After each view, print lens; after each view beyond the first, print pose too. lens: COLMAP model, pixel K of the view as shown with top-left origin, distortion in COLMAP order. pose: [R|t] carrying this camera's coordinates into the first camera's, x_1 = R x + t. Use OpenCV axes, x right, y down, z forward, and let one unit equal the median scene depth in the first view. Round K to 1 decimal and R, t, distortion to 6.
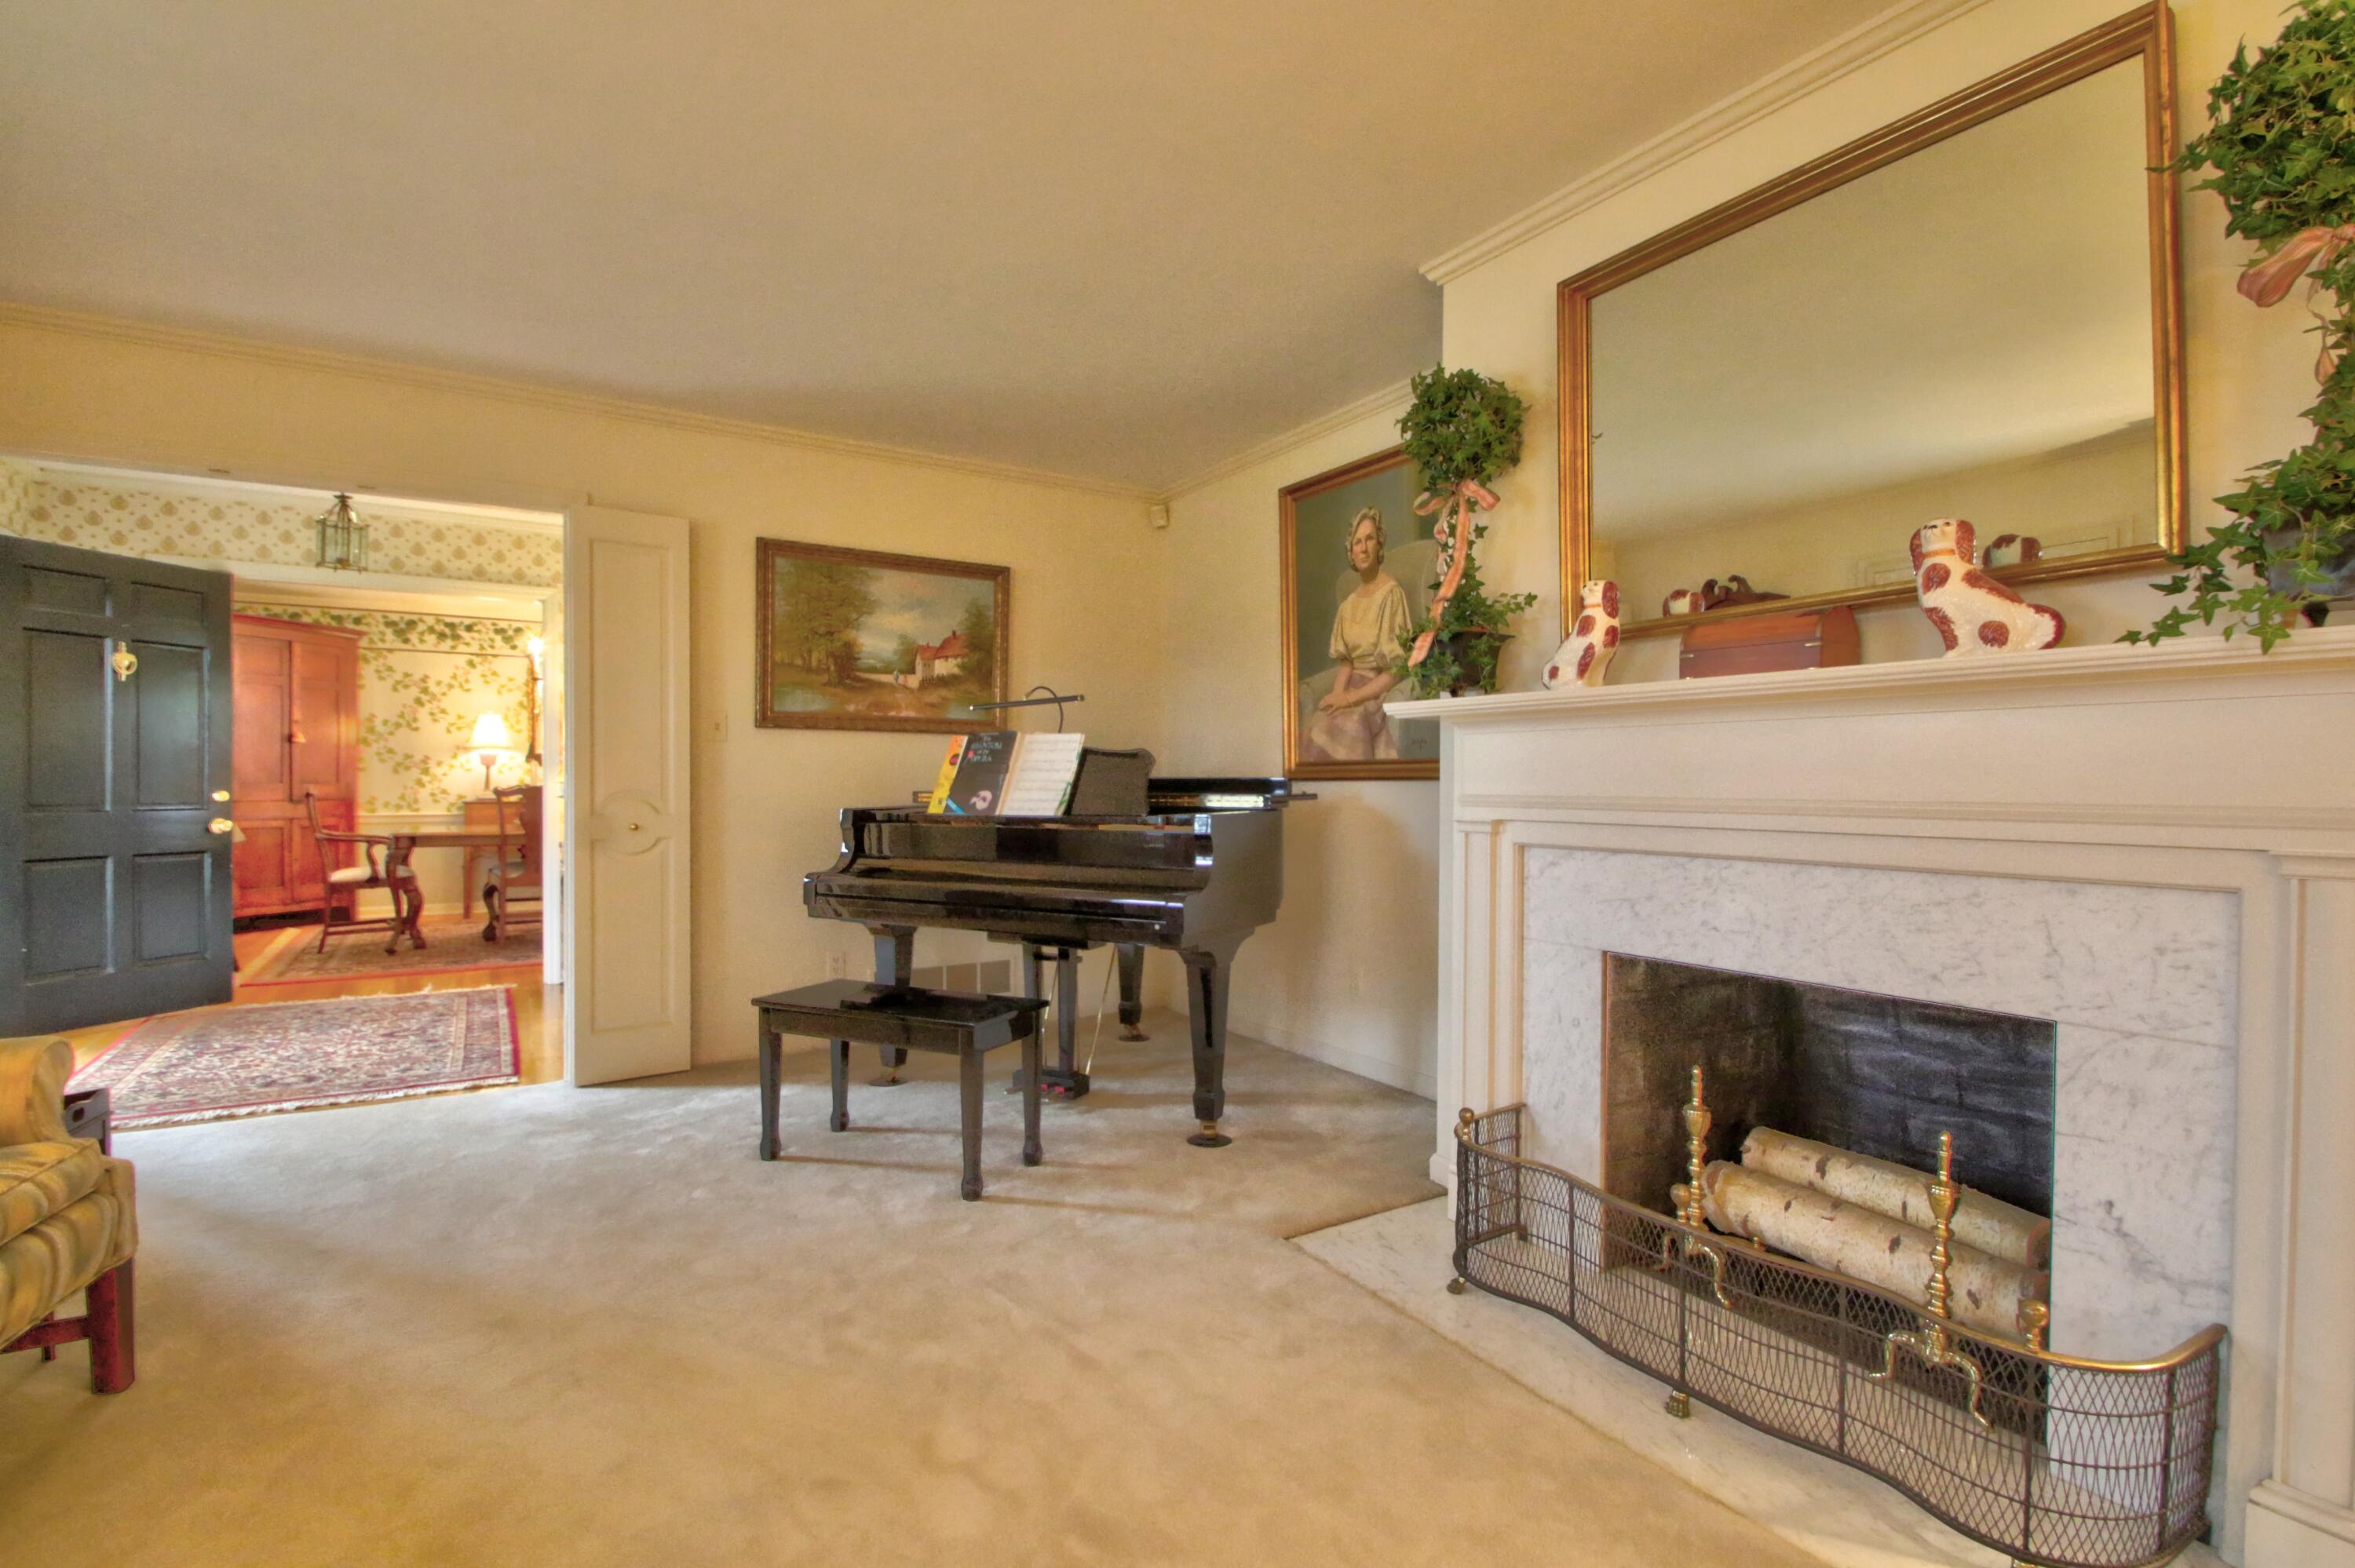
lens RADIAL K [[1084.1, 0, 1173.8], [0, 1084.1, 787.7], [0, 0, 1]] dist [0.013189, -0.017367]
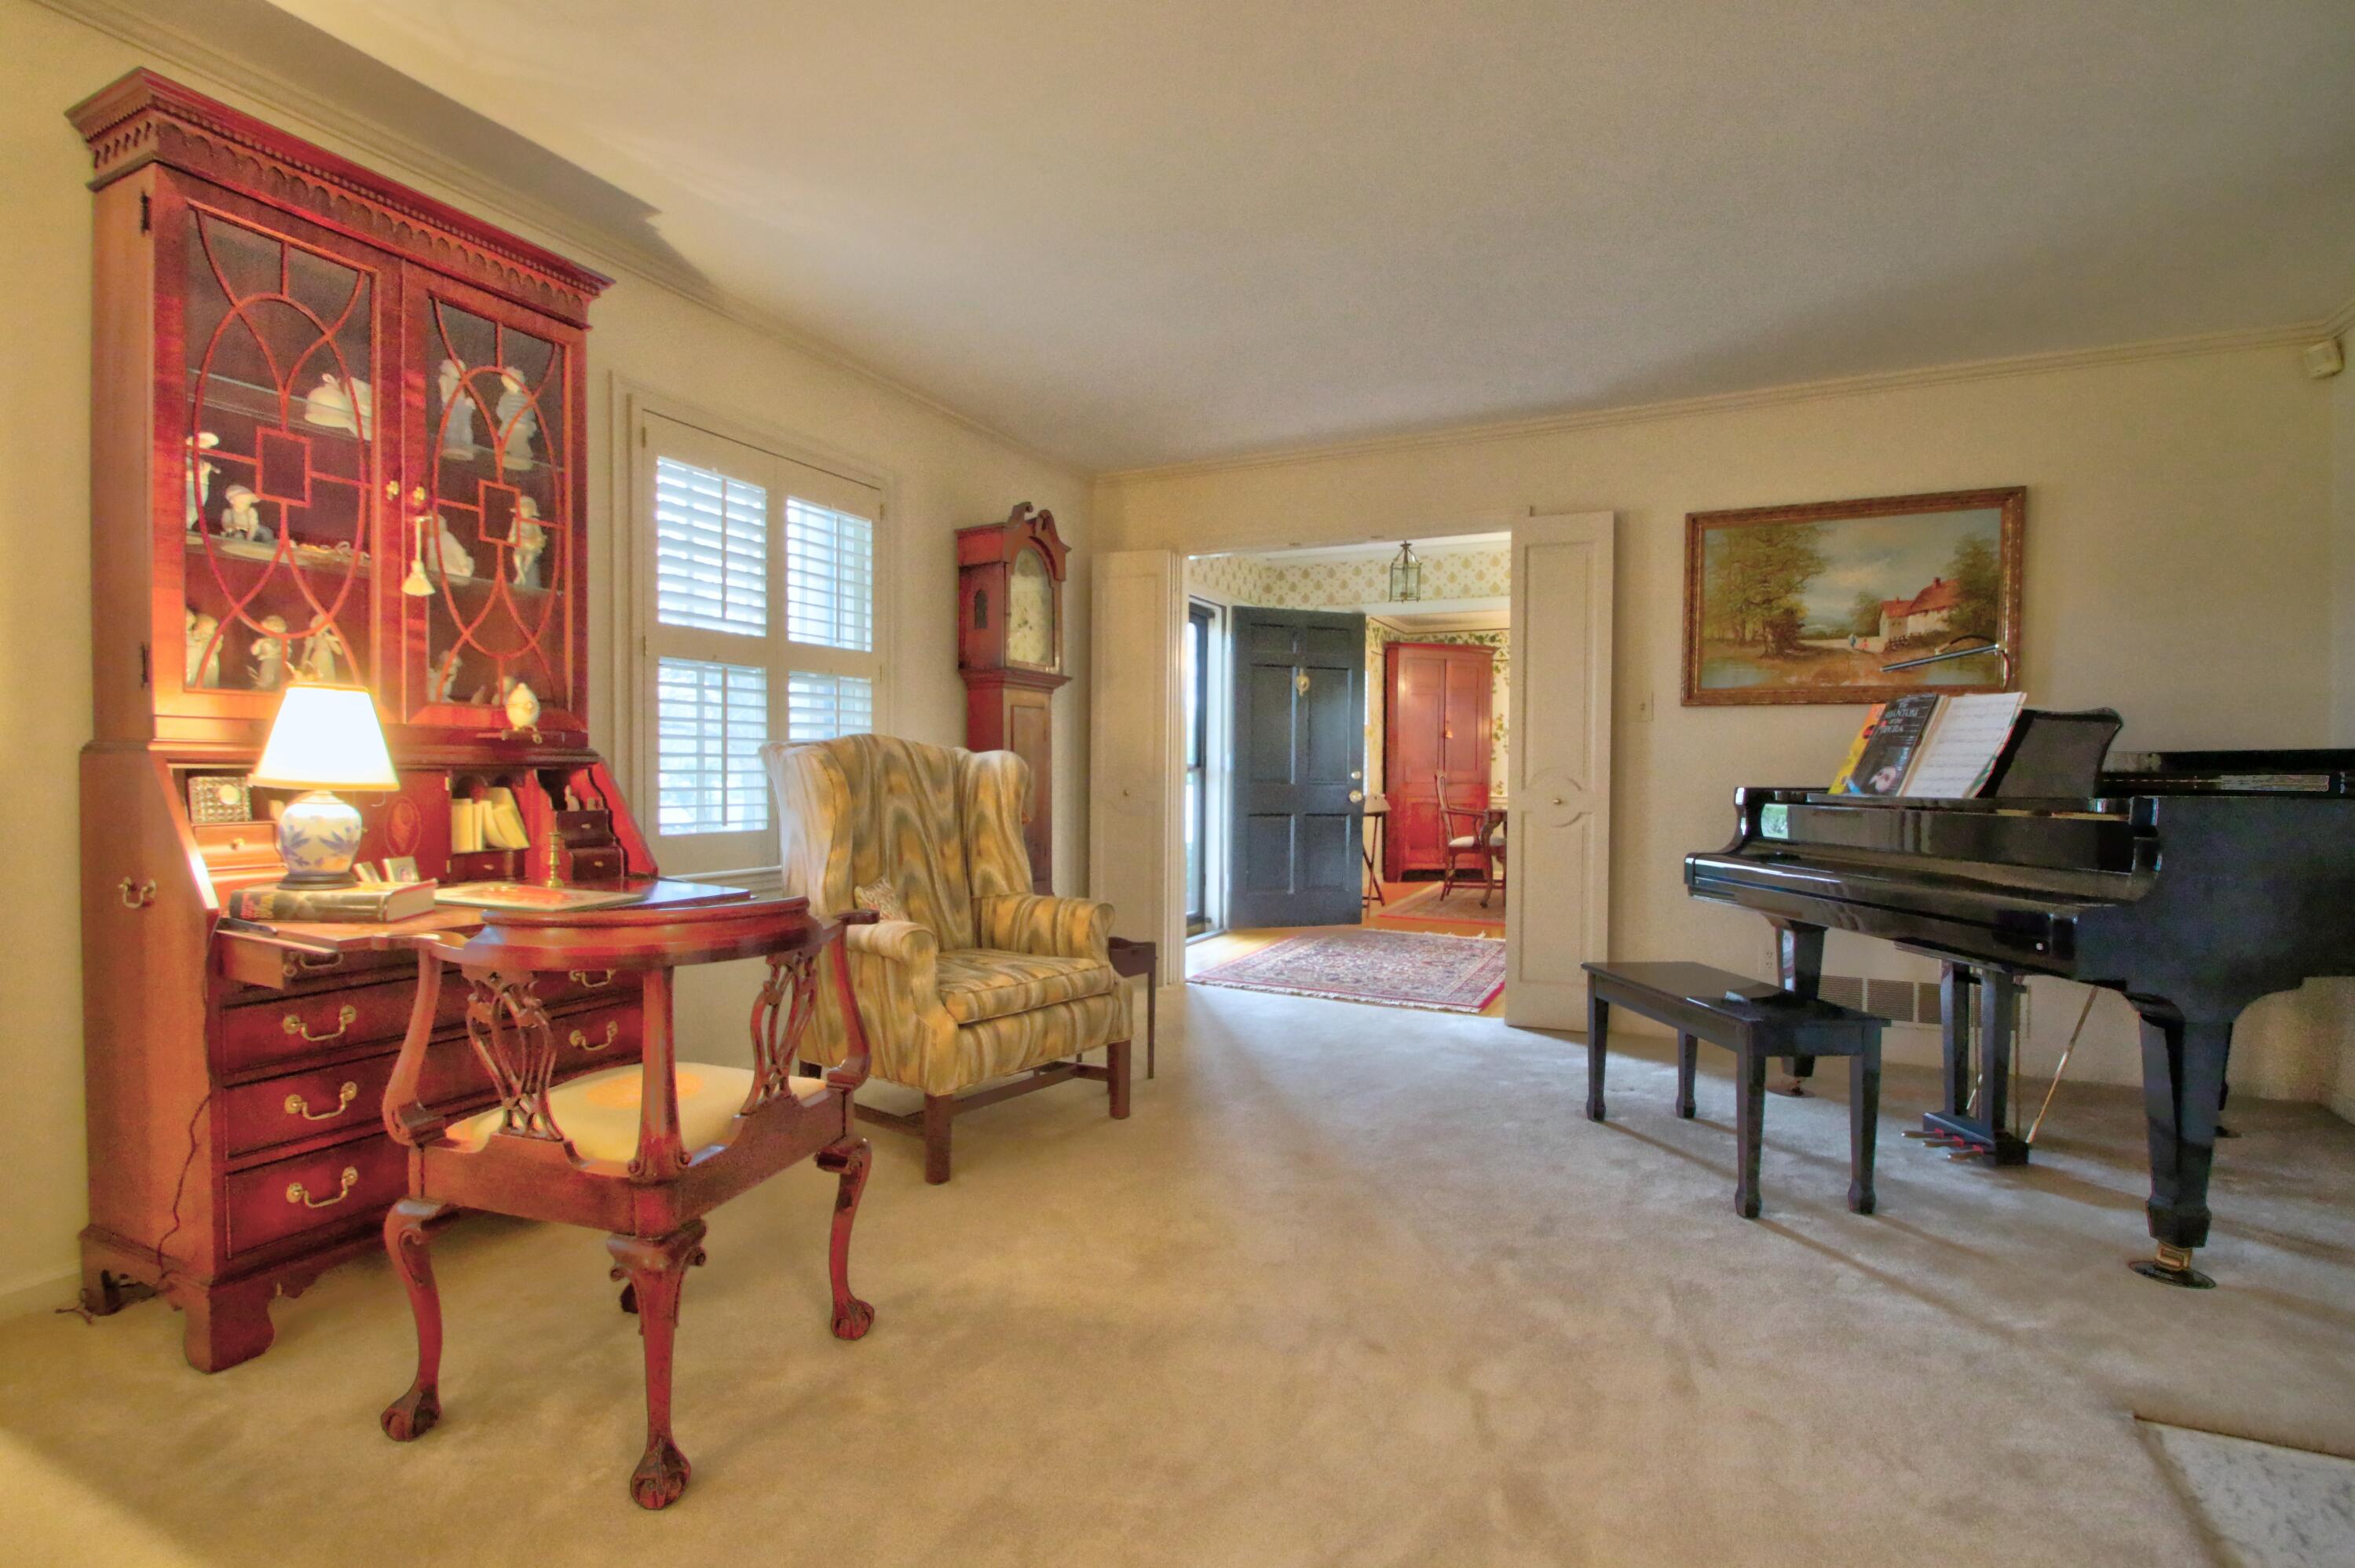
lens RADIAL K [[1084.2, 0, 1173.8], [0, 1084.2, 787.7], [0, 0, 1]] dist [0.013189, -0.017367]
pose [[0.530328, 0.016270, -0.847637, 0.243335], [-0.013602, 0.999850, 0.010681, 0.016864], [0.847684, 0.005865, 0.530470, 0.092803]]
